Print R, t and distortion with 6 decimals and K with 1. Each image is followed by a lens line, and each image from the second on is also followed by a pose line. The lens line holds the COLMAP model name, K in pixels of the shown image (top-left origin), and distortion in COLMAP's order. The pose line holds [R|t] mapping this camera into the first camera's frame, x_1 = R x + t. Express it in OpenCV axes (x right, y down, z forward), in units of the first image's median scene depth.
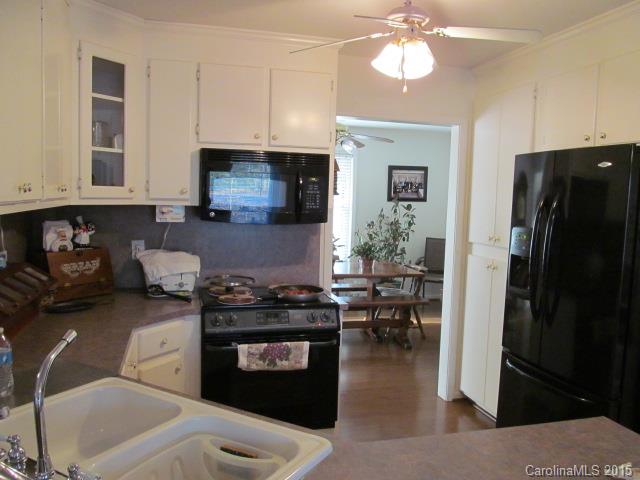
lens RADIAL K [[534.2, 0, 323.7], [0, 534.2, 242.0], [0, 0, 1]] dist [-0.042732, 0.002351]
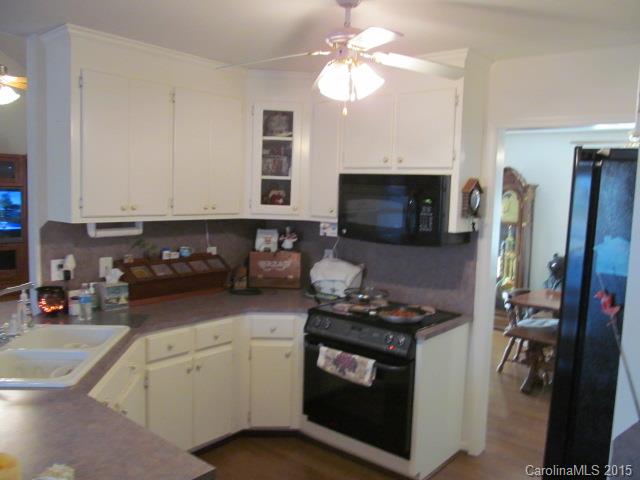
lens RADIAL K [[534.2, 0, 324.8], [0, 534.2, 240.0], [0, 0, 1]] dist [-0.042732, 0.002351]
pose [[0.576988, 0.066357, -0.814053, 0.730454], [-0.093189, 0.995534, 0.015099, -0.048544], [0.811419, 0.067149, 0.580595, 0.321627]]
